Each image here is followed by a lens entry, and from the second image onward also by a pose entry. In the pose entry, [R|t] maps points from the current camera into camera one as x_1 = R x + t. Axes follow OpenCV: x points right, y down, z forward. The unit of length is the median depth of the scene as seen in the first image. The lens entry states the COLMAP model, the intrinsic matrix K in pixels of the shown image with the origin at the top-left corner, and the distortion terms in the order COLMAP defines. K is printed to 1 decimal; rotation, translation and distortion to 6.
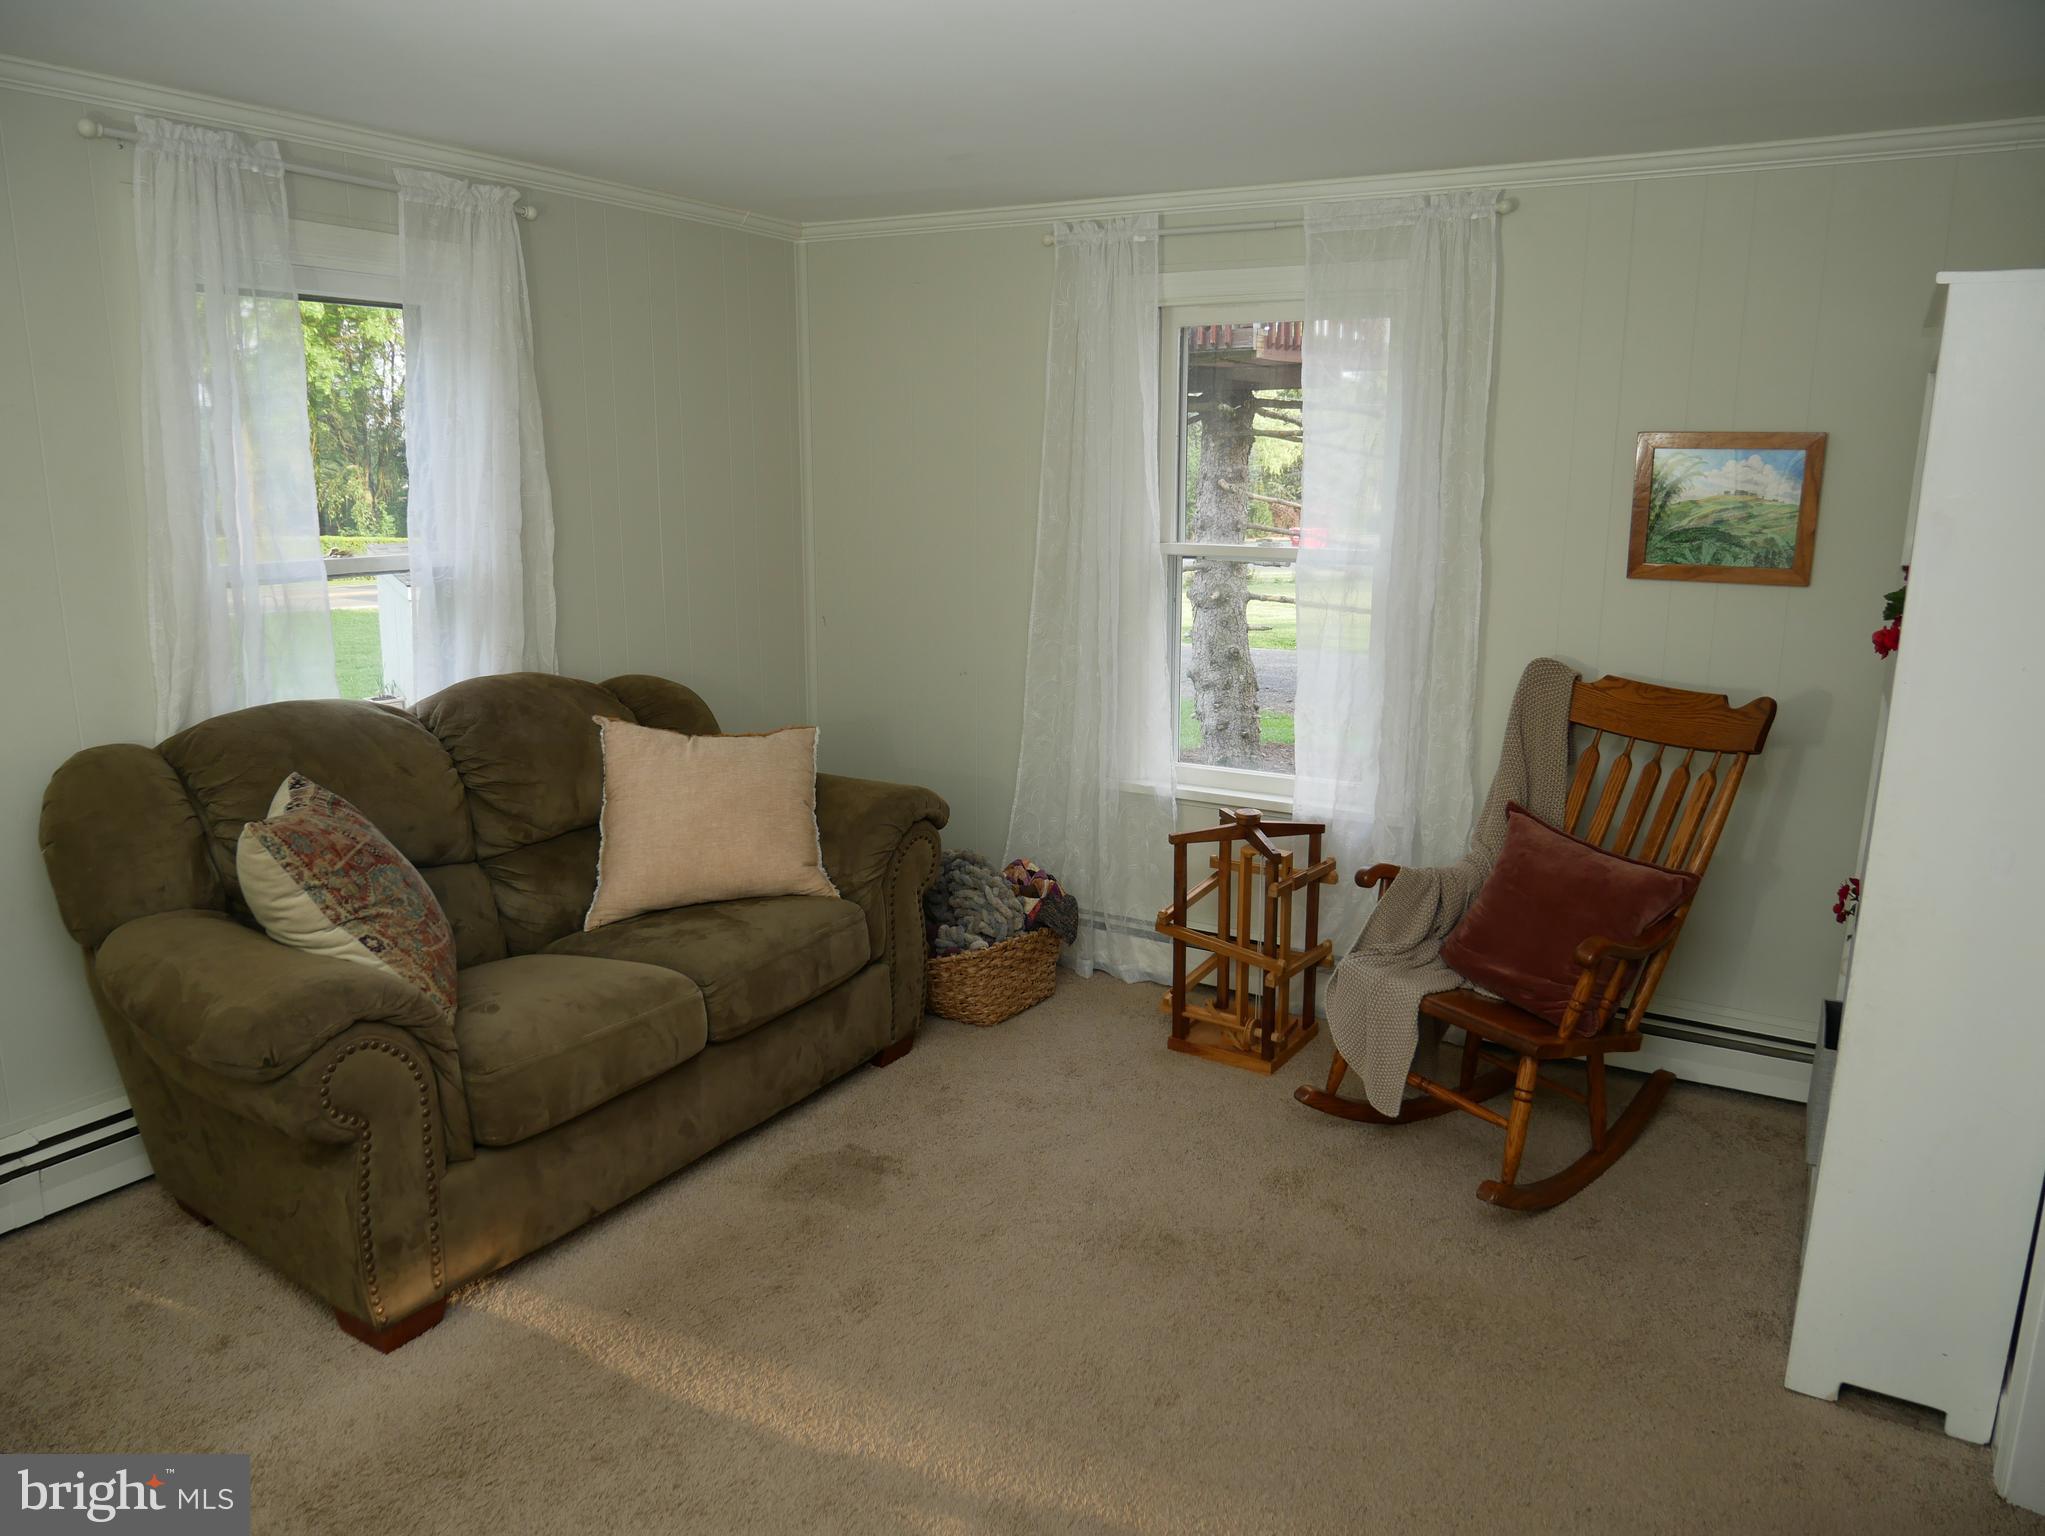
lens RADIAL K [[1453.2, 0, 1020.5], [0, 1453.2, 773.8], [0, 0, 1]] dist [-0.054034, 0.023657]
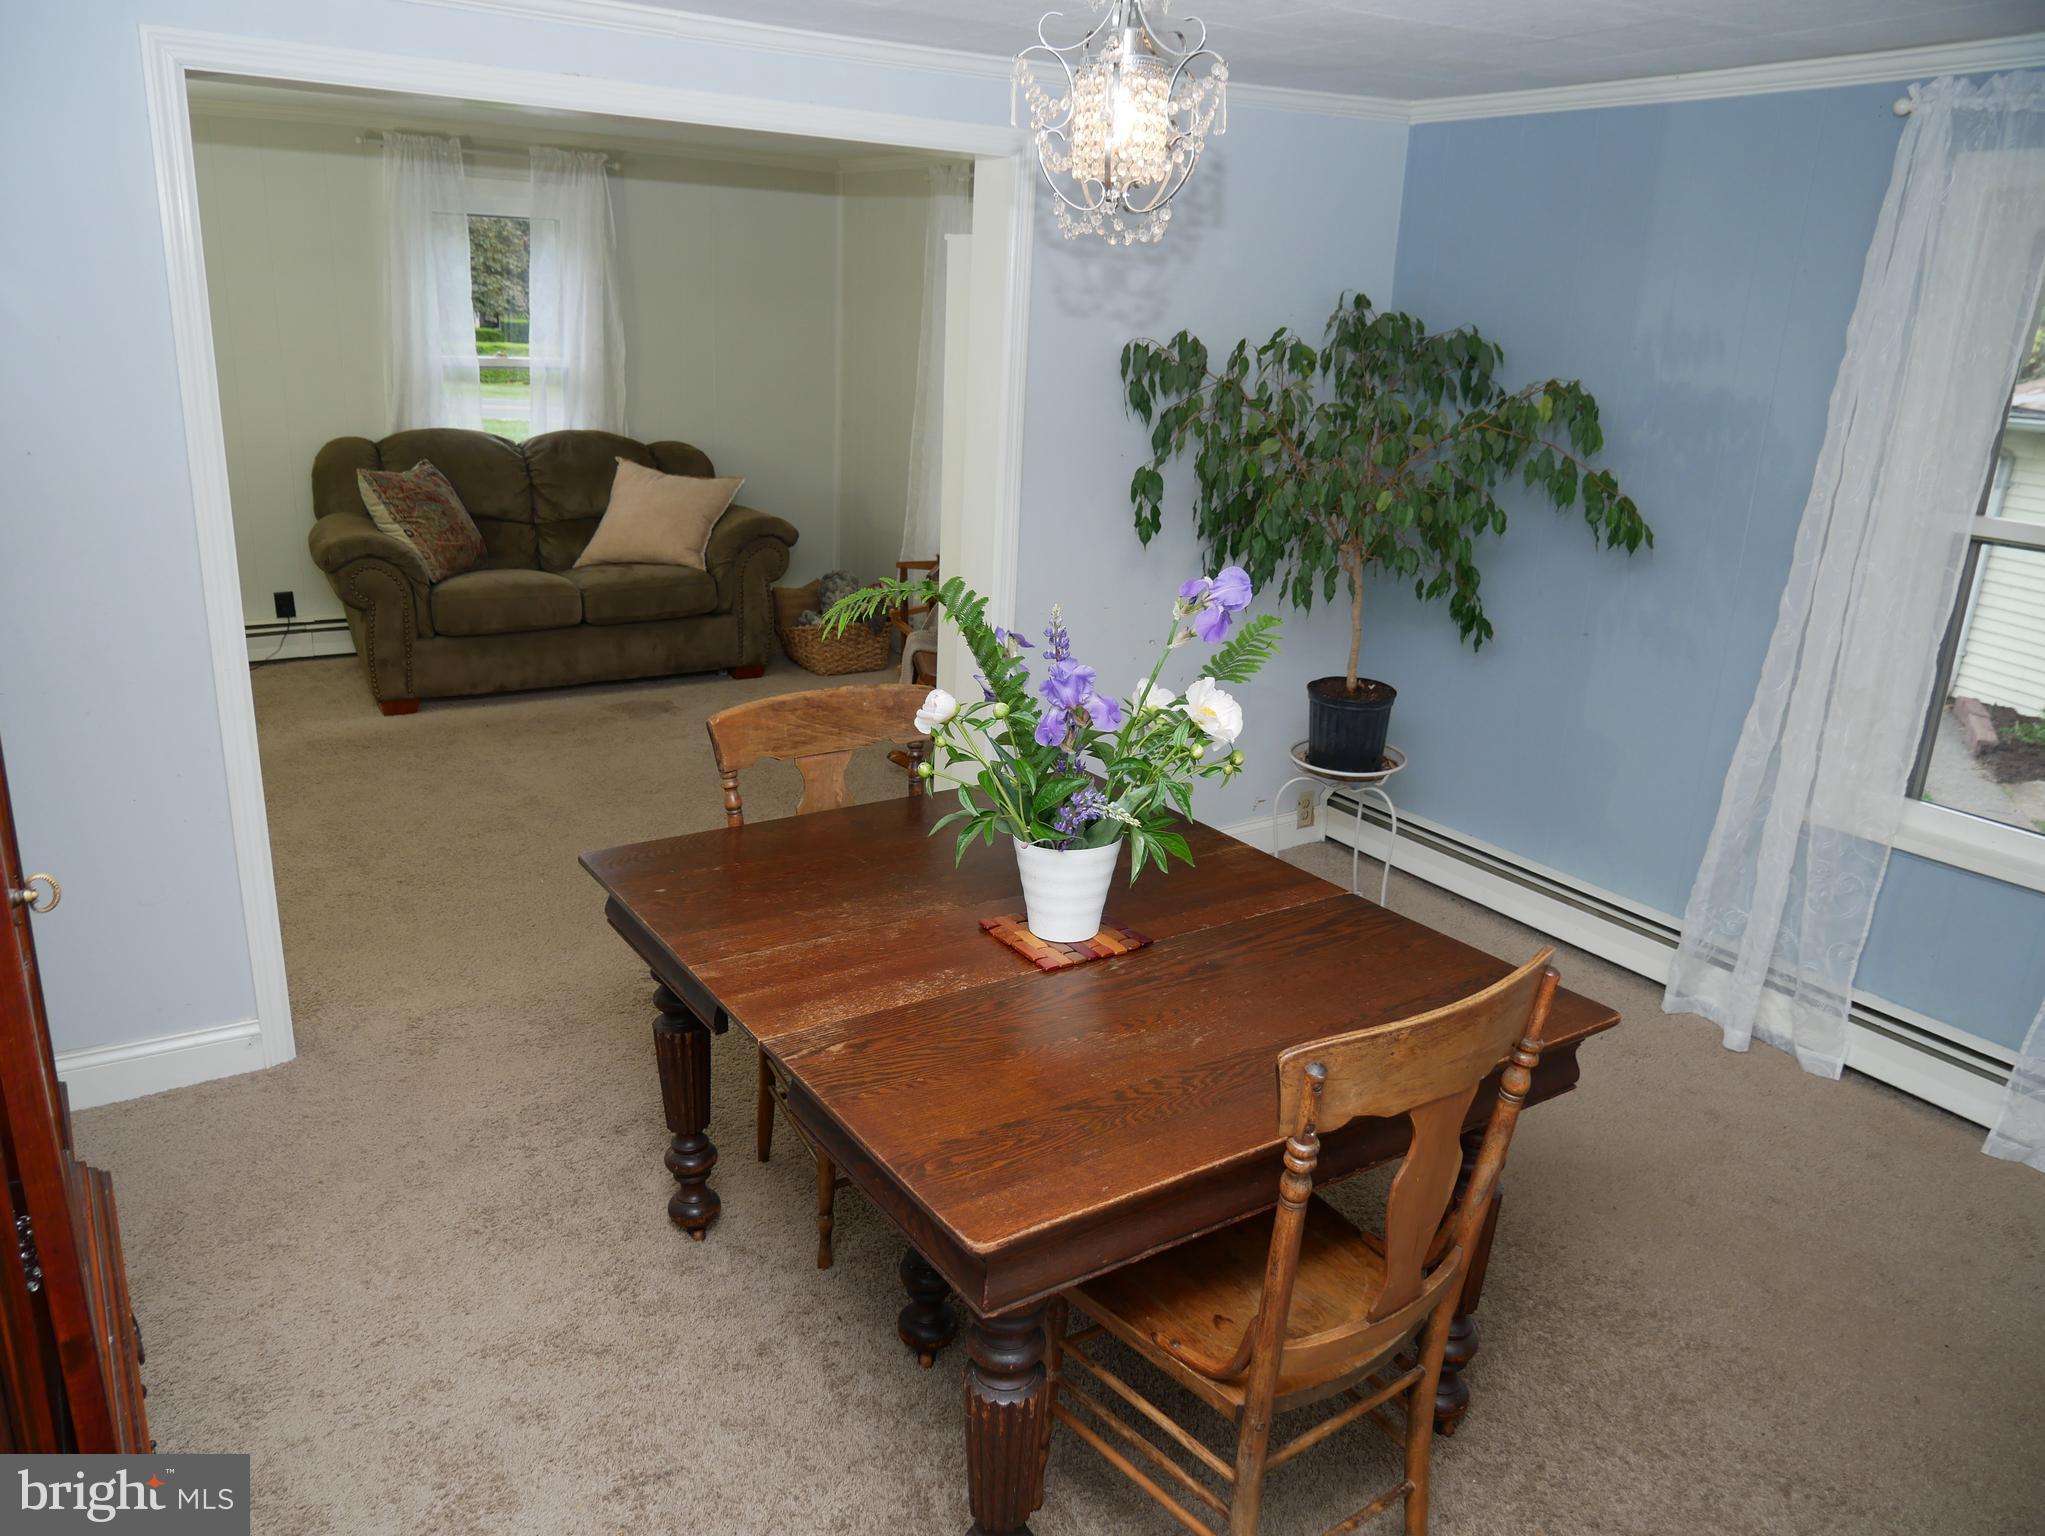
lens RADIAL K [[1453.2, 0, 1020.1], [0, 1453.2, 768.5], [0, 0, 1]] dist [-0.054034, 0.023657]
pose [[0.902140, 0.170793, -0.396198, 0.892224], [-0.137157, 0.984201, 0.111963, 0.067993], [0.409061, -0.046665, 0.911313, -0.417553]]
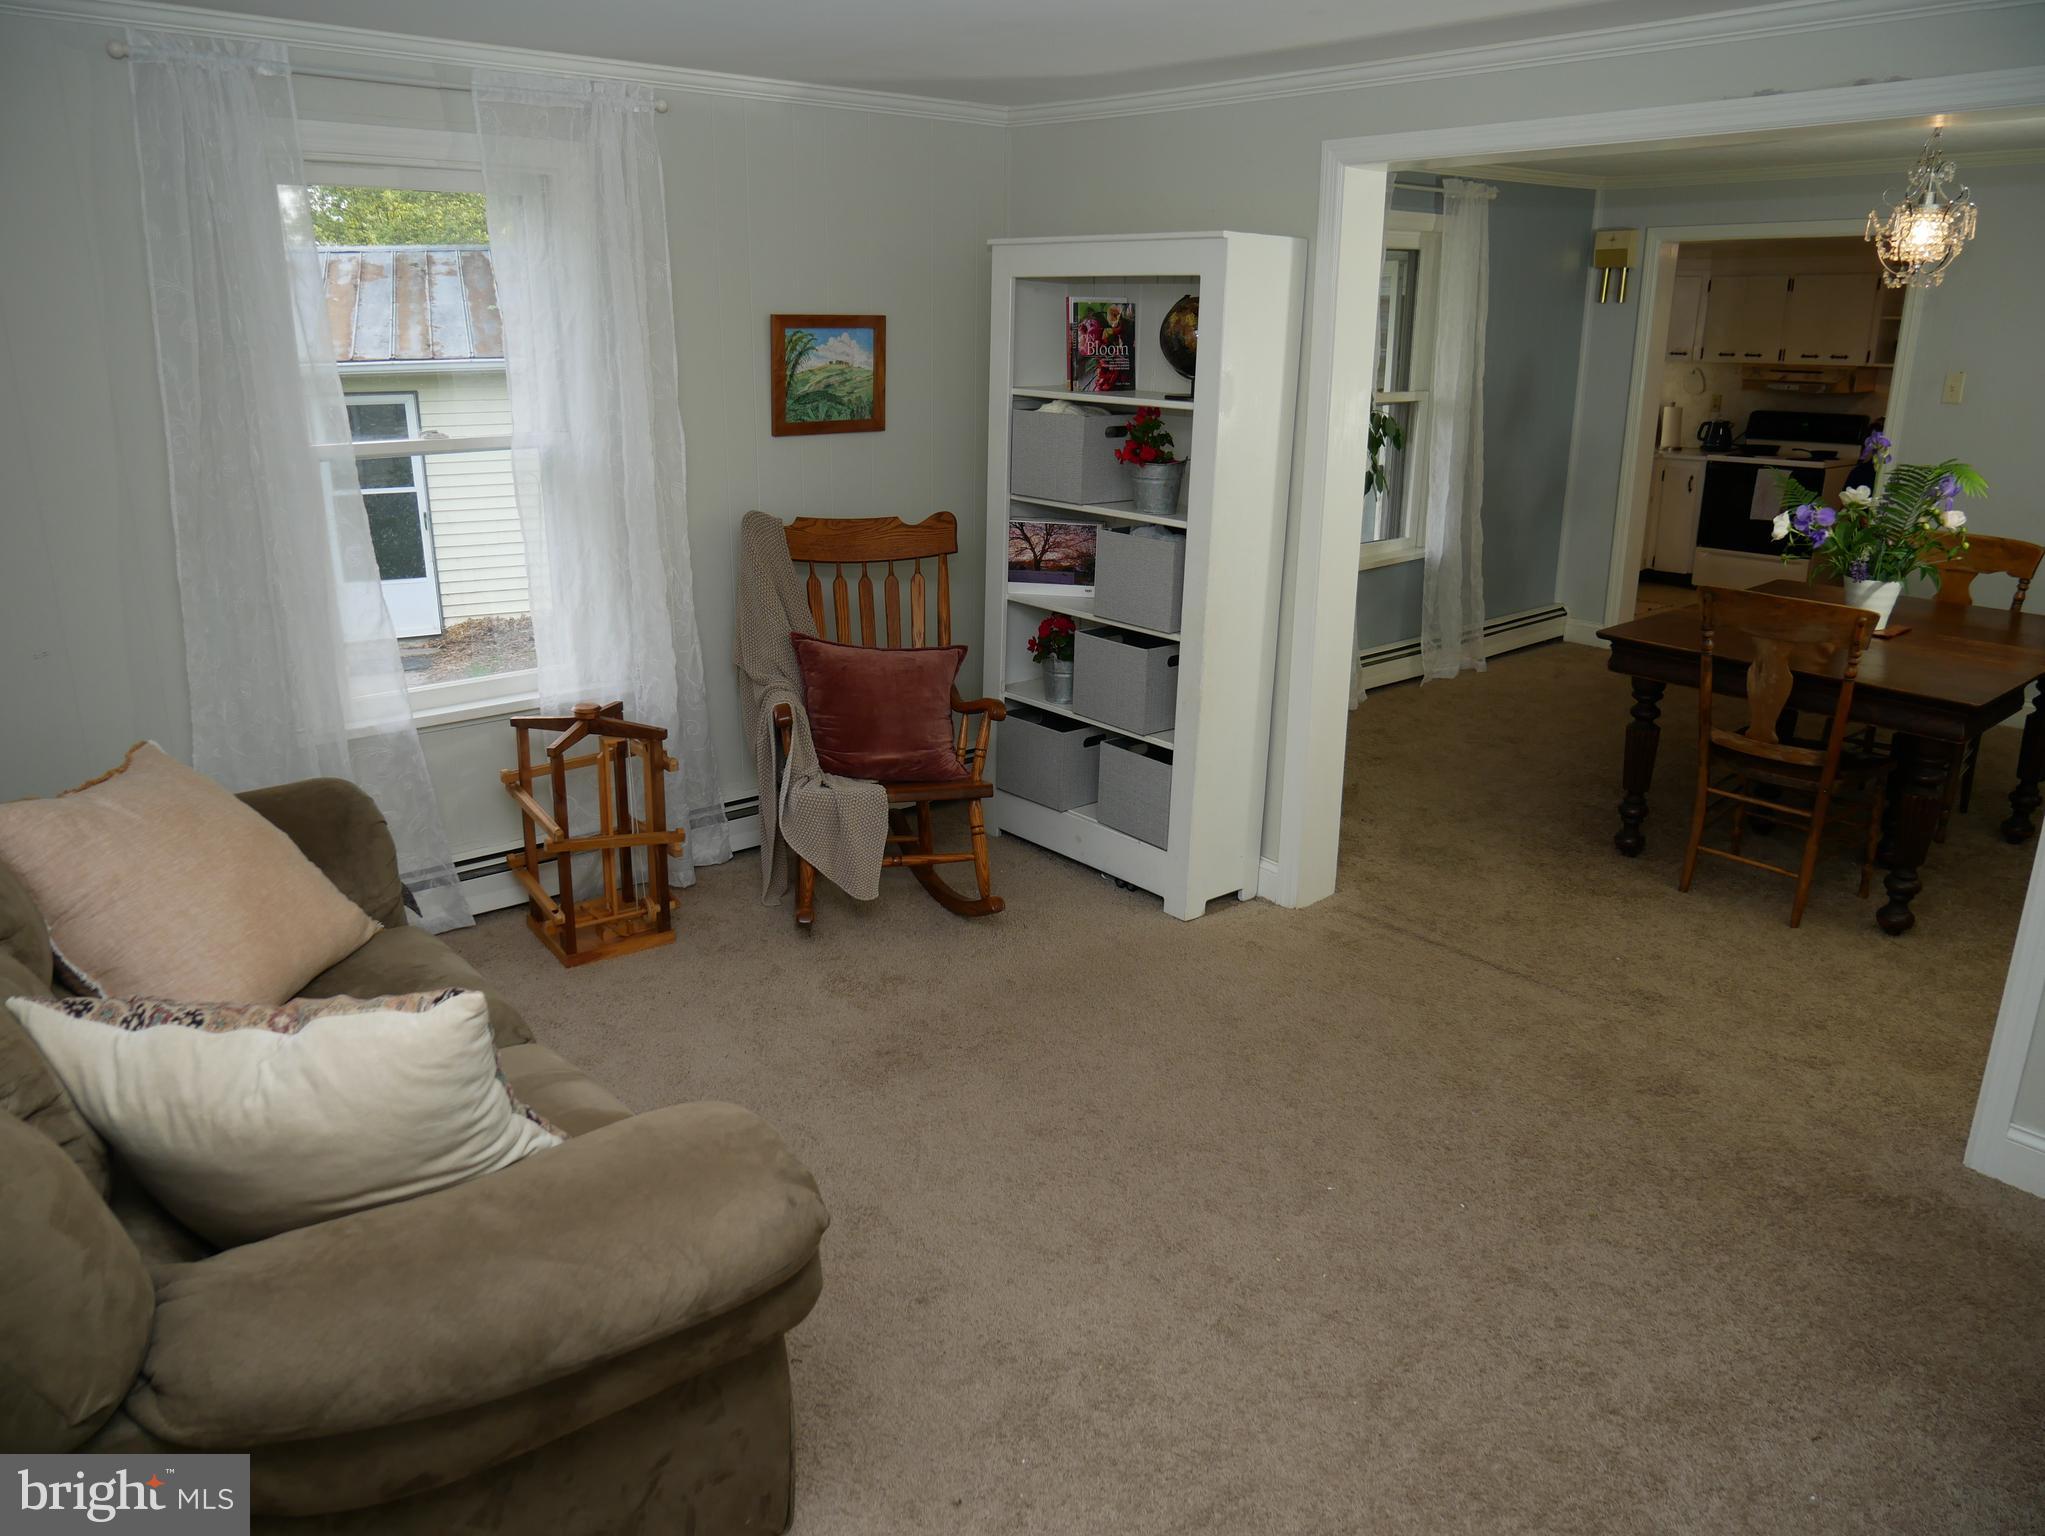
lens RADIAL K [[1453.2, 0, 1028.2], [0, 1453.2, 767.5], [0, 0, 1]] dist [-0.054034, 0.023657]
pose [[0.321238, -0.275604, 0.906007, -1.470327], [0.198052, 0.955110, 0.220319, -0.204447], [-0.926057, 0.108662, 0.361402, 0.834755]]
